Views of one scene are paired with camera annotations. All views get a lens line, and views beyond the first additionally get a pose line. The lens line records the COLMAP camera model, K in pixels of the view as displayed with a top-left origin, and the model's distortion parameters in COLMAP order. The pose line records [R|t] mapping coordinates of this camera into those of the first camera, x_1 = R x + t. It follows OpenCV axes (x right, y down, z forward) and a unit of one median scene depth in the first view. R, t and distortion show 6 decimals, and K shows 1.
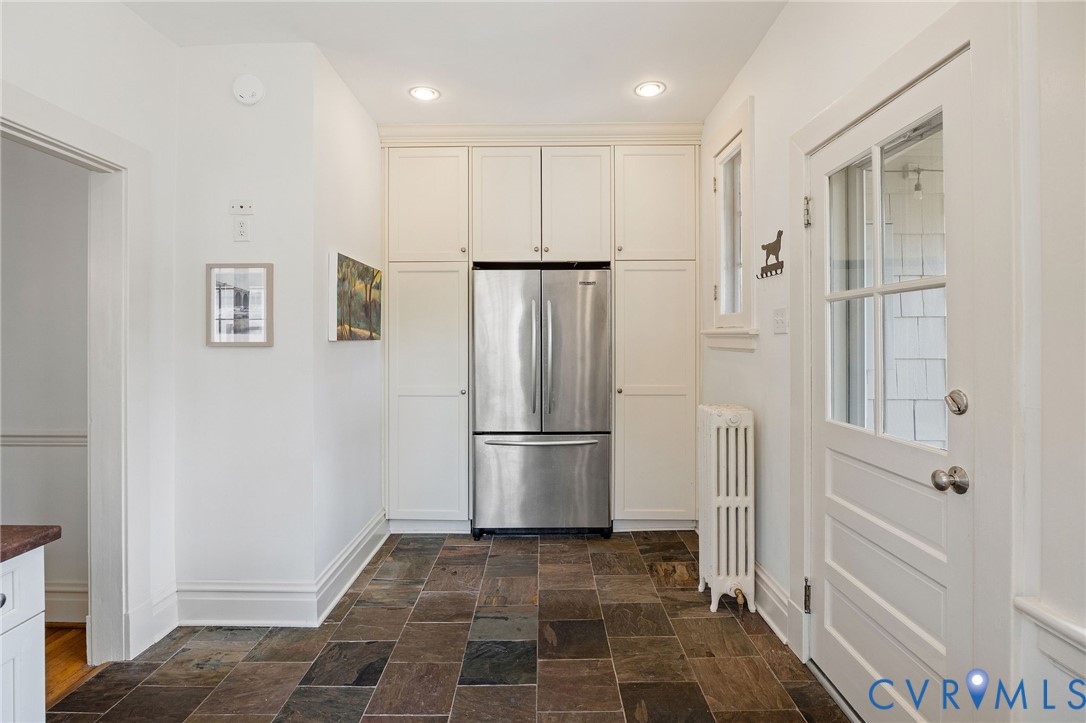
lens RADIAL K [[537.4, 0, 539.1], [0, 537.4, 338.5], [0, 0, 1]] dist [-0.013562, -0.000169]
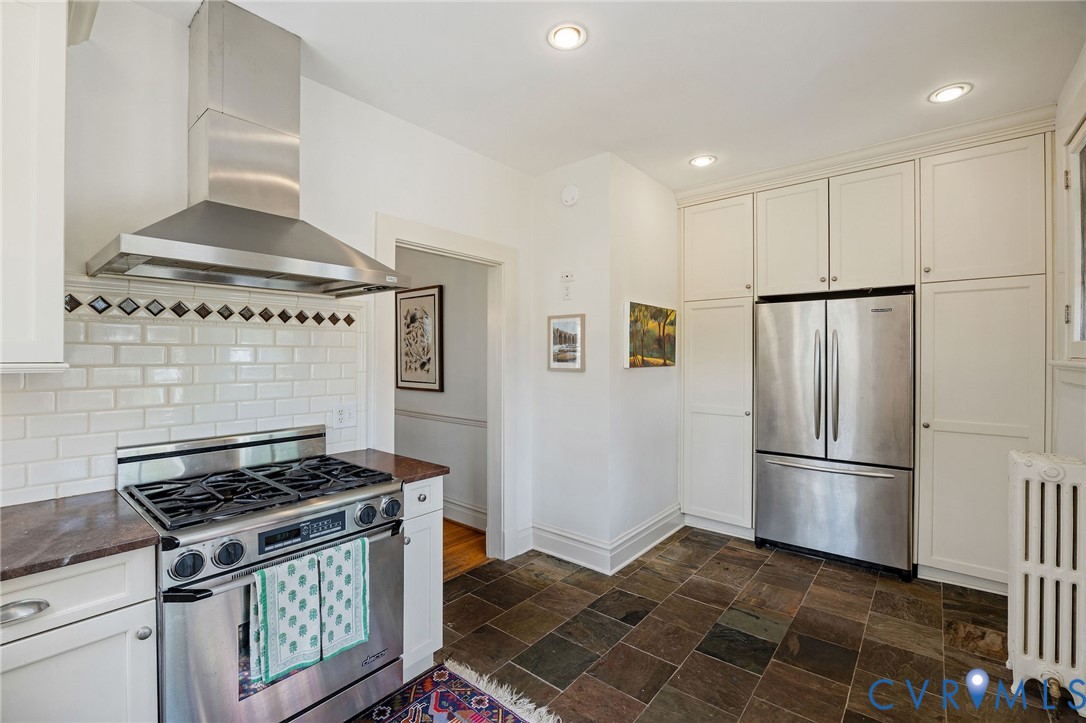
lens RADIAL K [[488.0, 0, 541.2], [0, 488.0, 358.4], [0, 0, 1]] dist [-0.014025, 0.000398]
pose [[0.765907, 0.008014, -0.642902, 0.217029], [-0.003428, 0.999959, 0.008380, -0.026529], [0.642942, -0.004214, 0.765903, -0.064811]]
